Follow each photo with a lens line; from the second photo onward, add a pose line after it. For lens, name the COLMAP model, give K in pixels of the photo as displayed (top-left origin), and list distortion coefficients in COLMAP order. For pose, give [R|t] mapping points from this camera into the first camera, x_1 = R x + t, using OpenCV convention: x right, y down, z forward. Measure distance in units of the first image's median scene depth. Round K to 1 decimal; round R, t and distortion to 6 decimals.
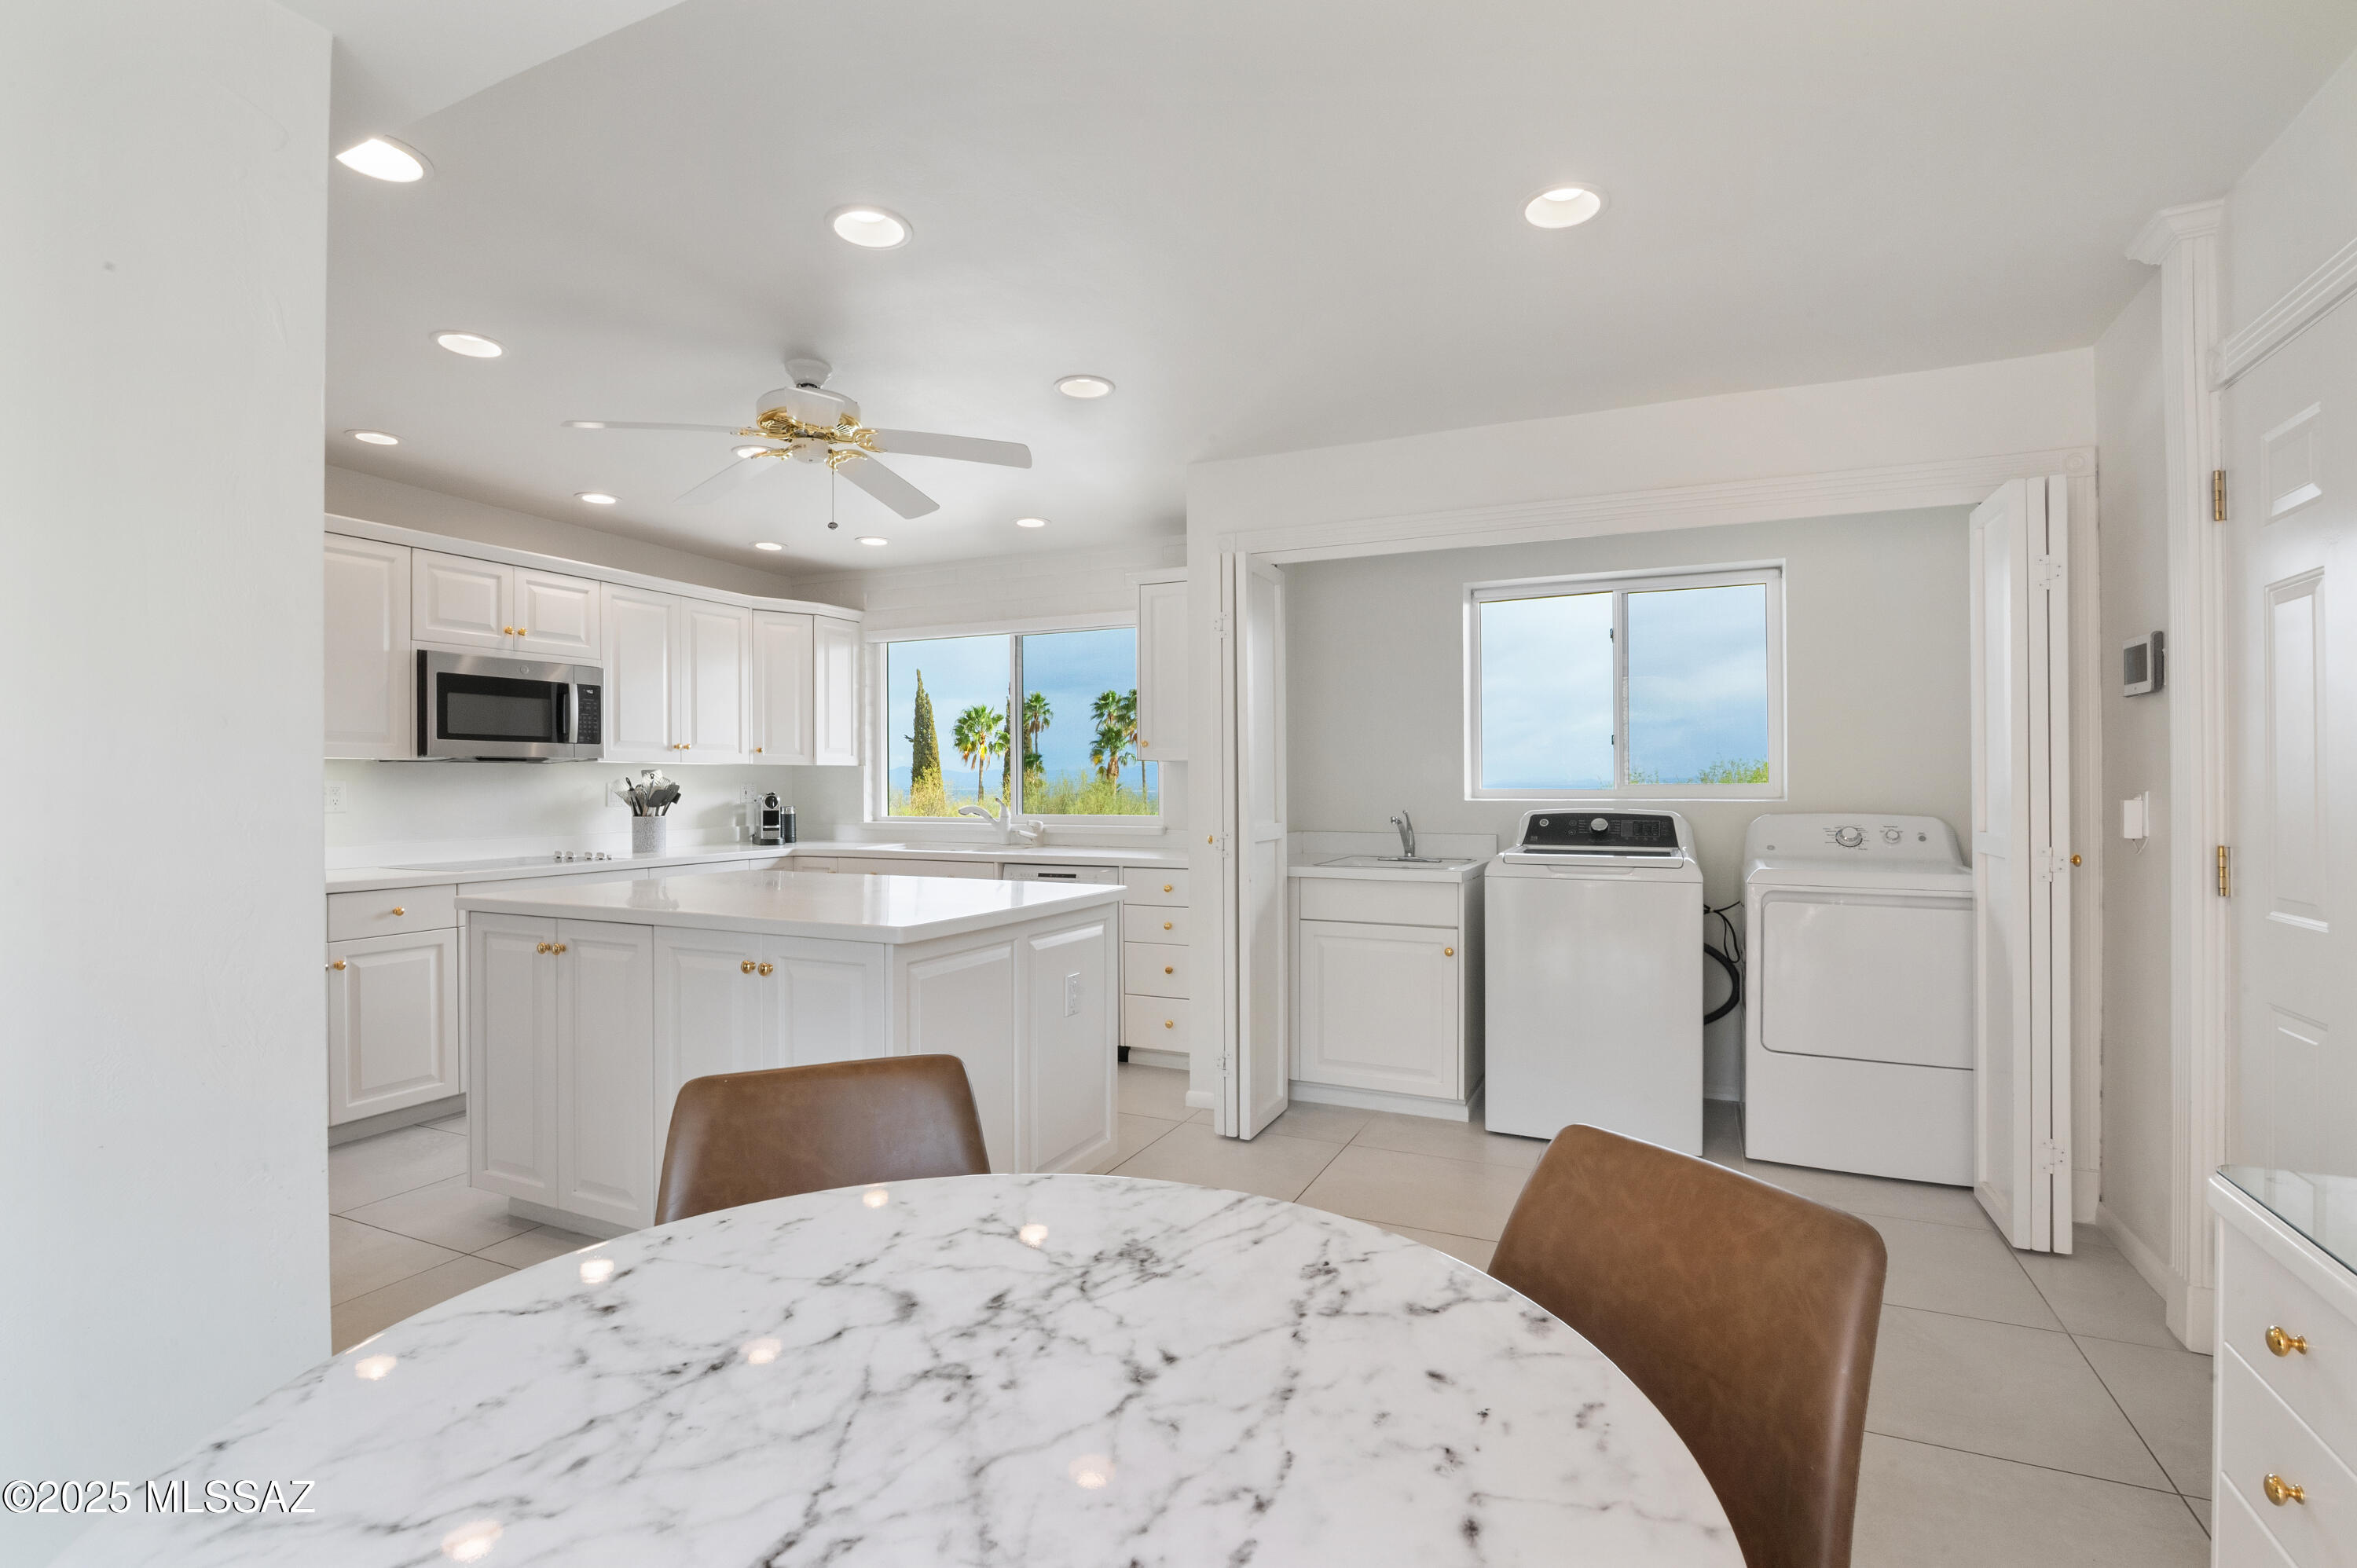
lens RADIAL K [[1109.3, 0, 1172.2], [0, 1109.3, 784.6], [0, 0, 1]] dist [-0.020844, 0.002547]
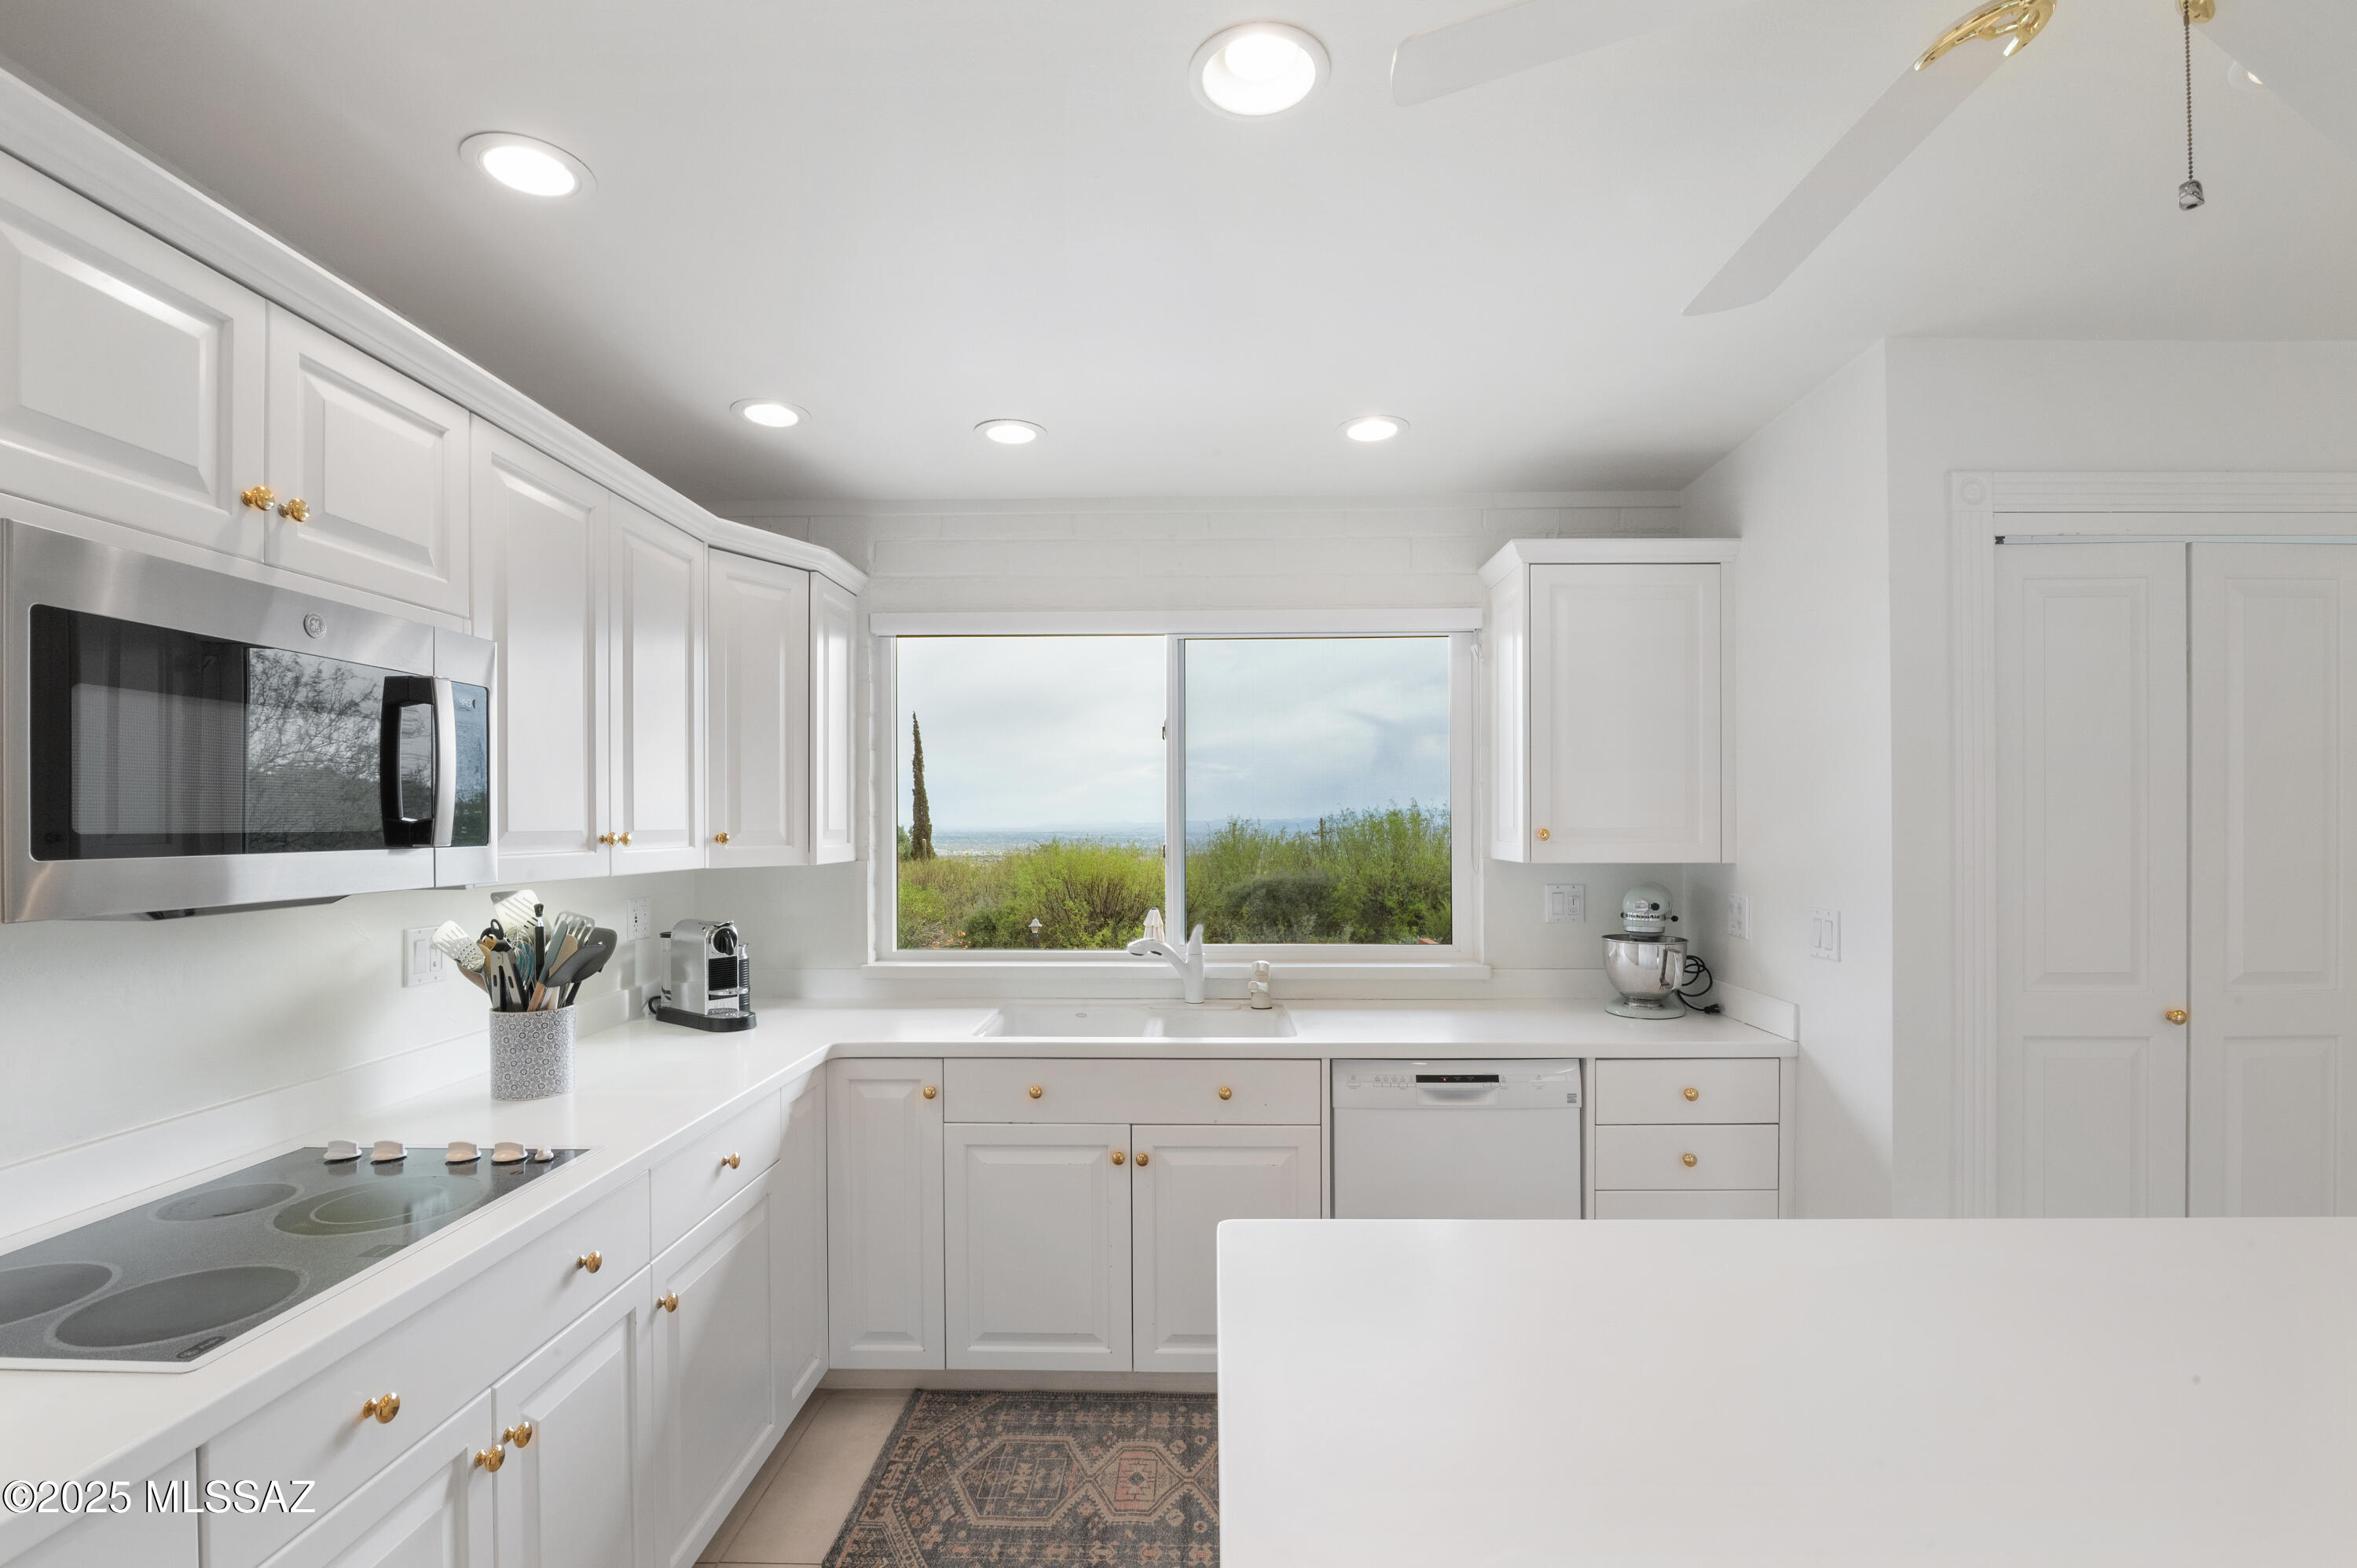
lens RADIAL K [[1109.3, 0, 1201.8], [0, 1109.3, 817.6], [0, 0, 1]] dist [-0.020844, 0.002547]
pose [[0.906422, 0.004597, 0.422348, -0.422924], [-0.001015, 0.999962, -0.008706, -0.039503], [-0.422372, 0.007462, 0.906392, 0.520972]]
